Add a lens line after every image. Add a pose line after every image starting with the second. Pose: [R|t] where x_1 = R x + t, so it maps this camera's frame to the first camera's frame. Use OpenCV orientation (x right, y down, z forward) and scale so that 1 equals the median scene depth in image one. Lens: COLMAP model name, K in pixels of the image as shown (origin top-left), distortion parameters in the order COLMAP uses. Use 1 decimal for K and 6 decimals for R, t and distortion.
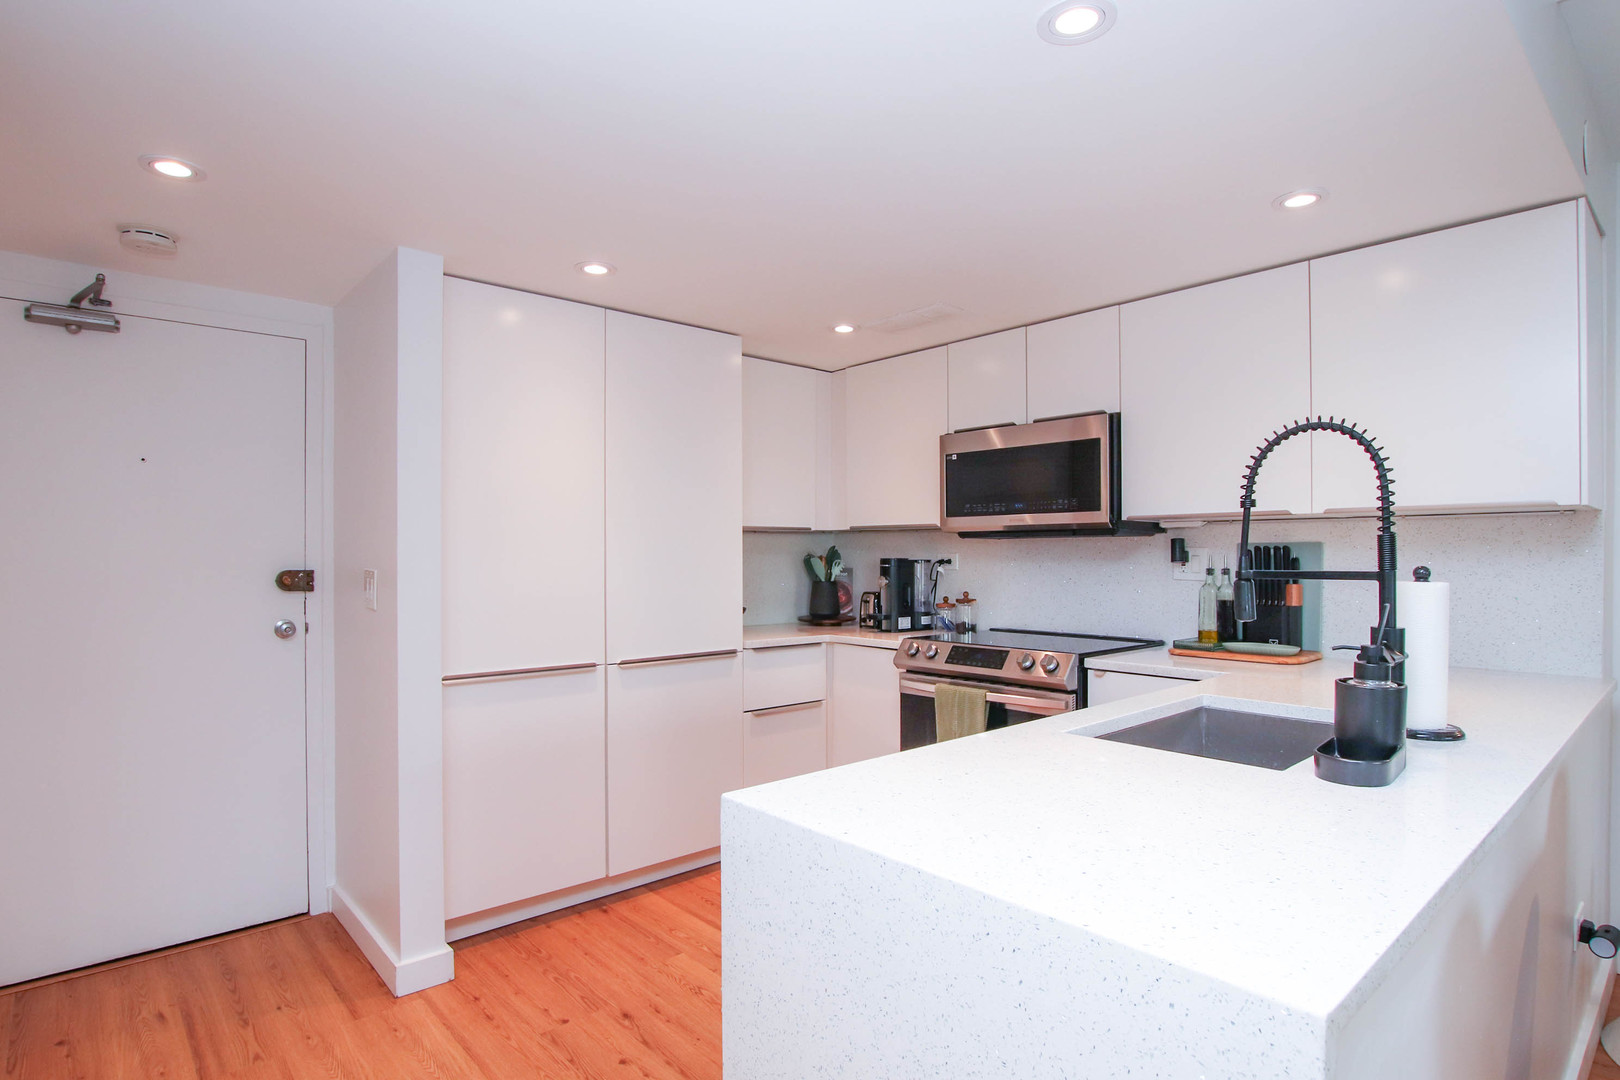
lens RADIAL K [[846.0, 0, 812.3], [0, 846.0, 555.9], [0, 0, 1]] dist [-0.024677, 0.000271]
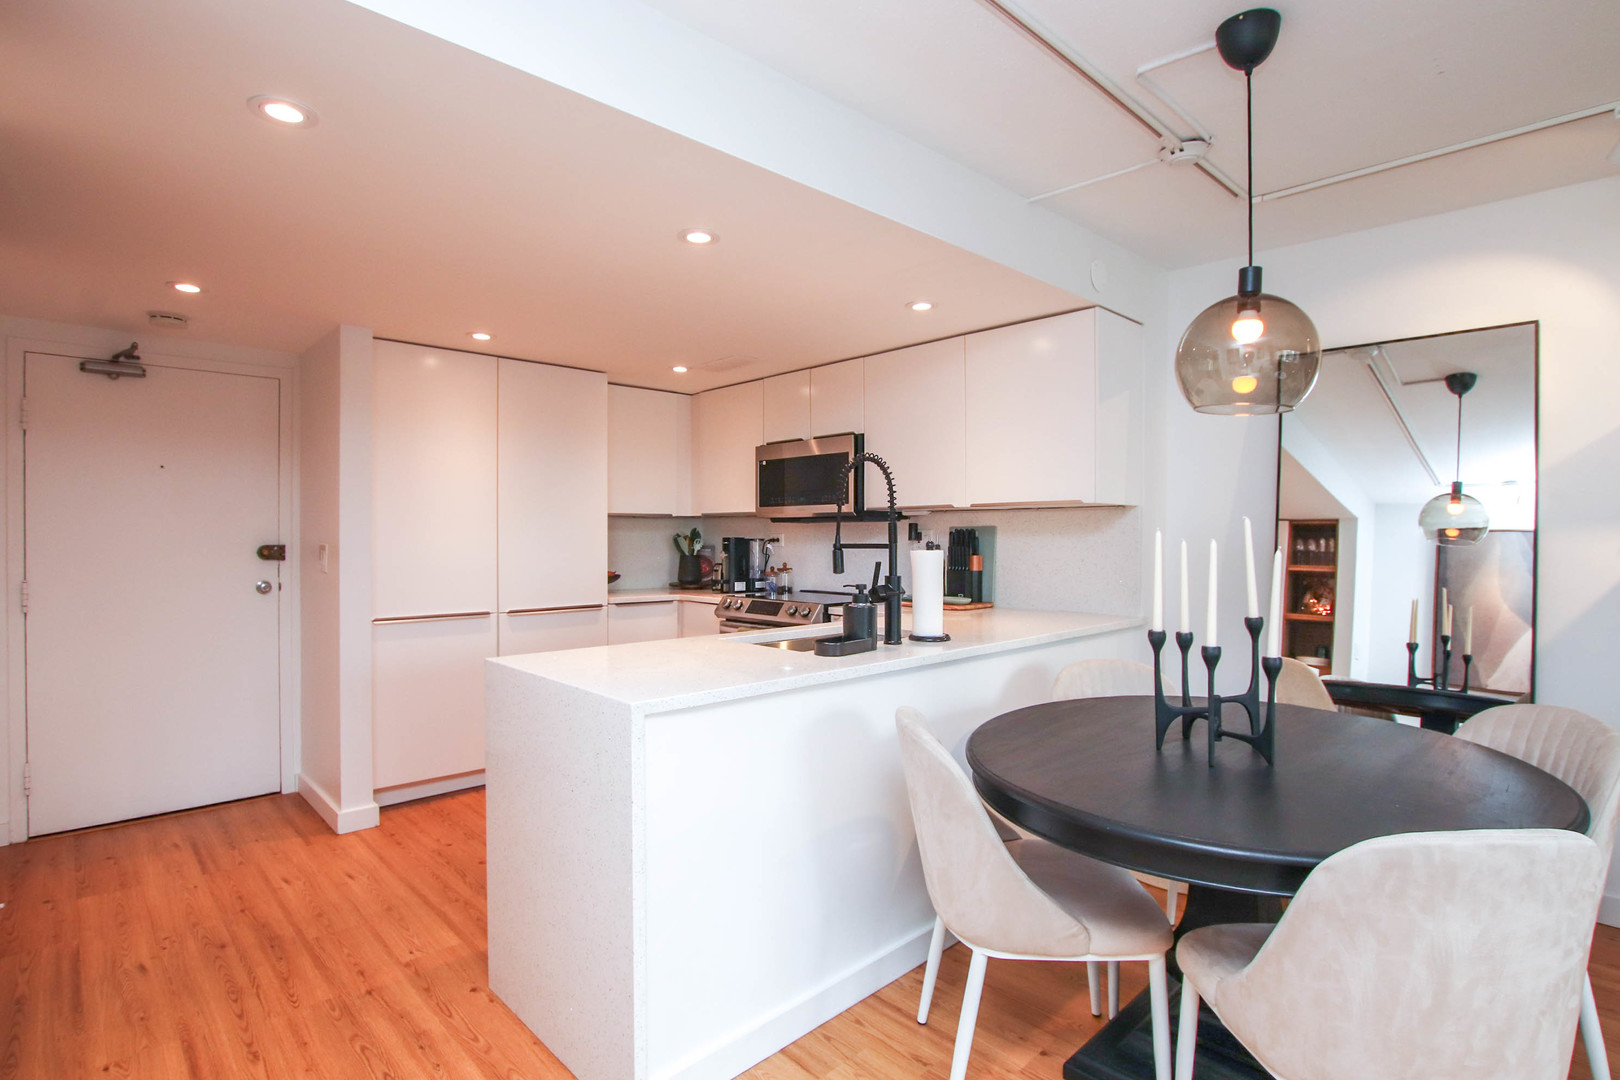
lens RADIAL K [[808.0, 0, 810.0], [0, 808.0, 540.0], [0, 0, 1]] dist [-0.019900, -0.005711]
pose [[0.999677, 0.001804, 0.025346, 0.239746], [-0.001884, 0.999993, 0.003101, 0.003253], [-0.025340, -0.003147, 0.999674, -0.344567]]
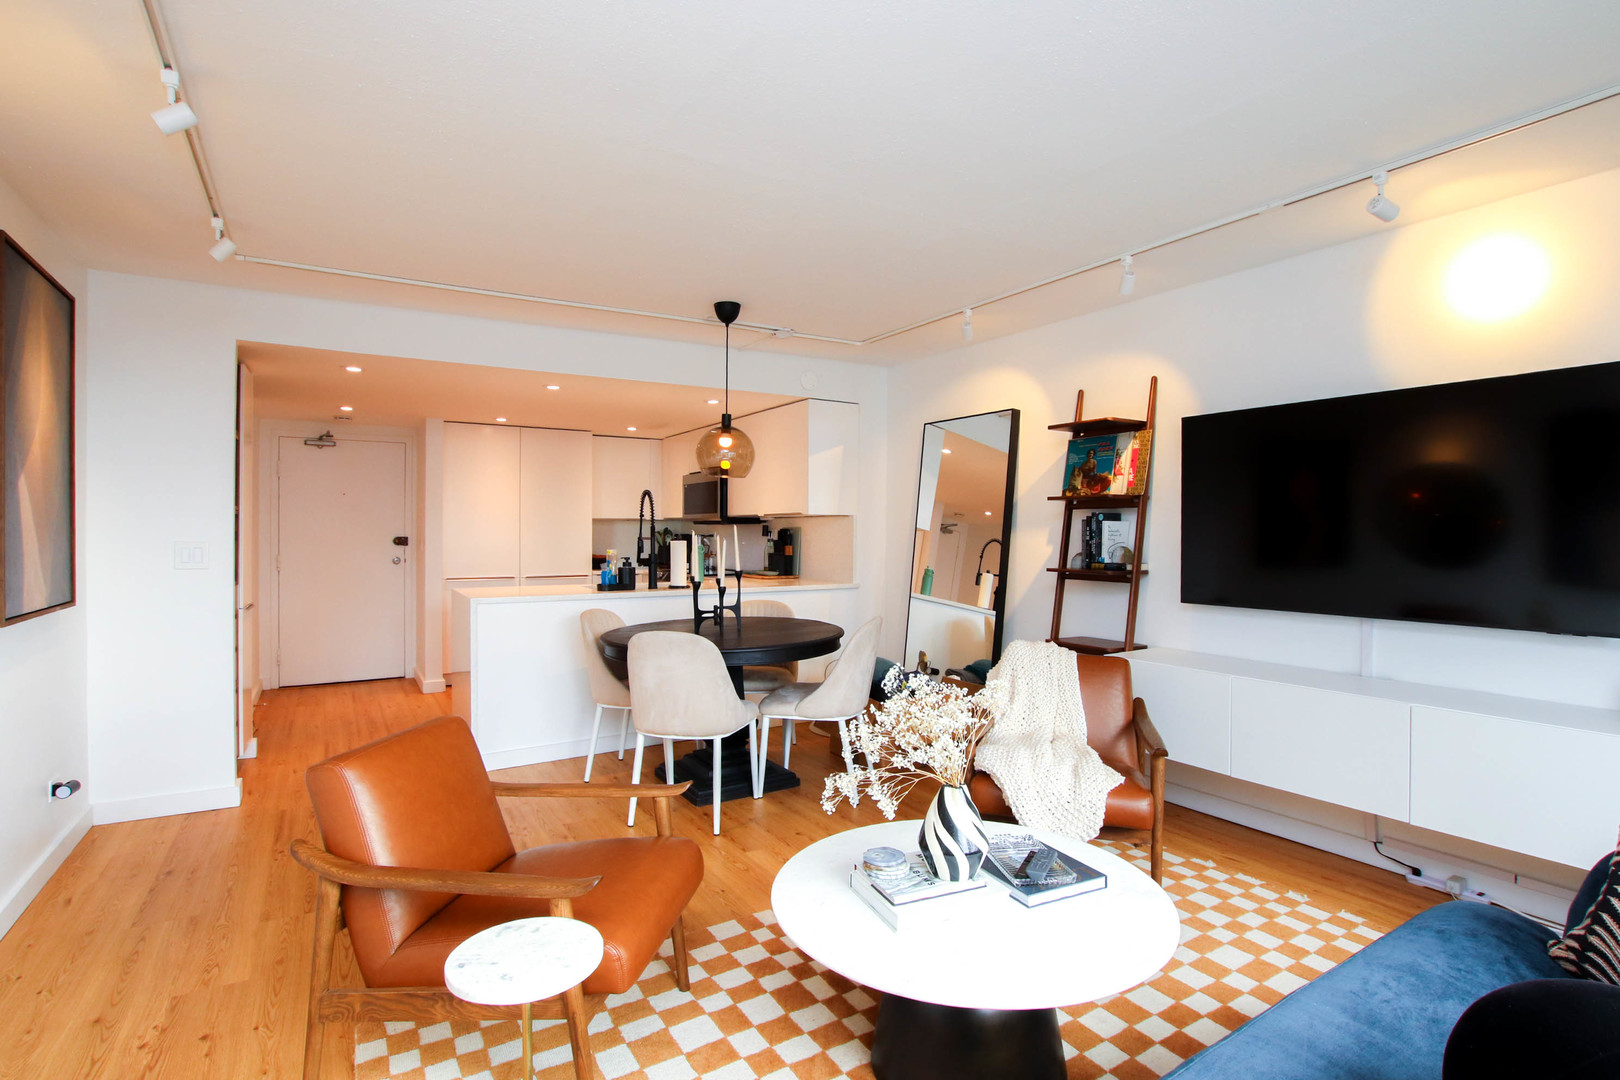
lens RADIAL K [[808.0, 0, 810.0], [0, 808.0, 540.0], [0, 0, 1]] dist [-0.019900, -0.005711]
pose [[0.981268, 0.007865, -0.192486, 1.006865], [-0.006451, 0.999947, 0.007973, 0.000128], [0.192538, -0.006582, 0.981267, -1.073759]]
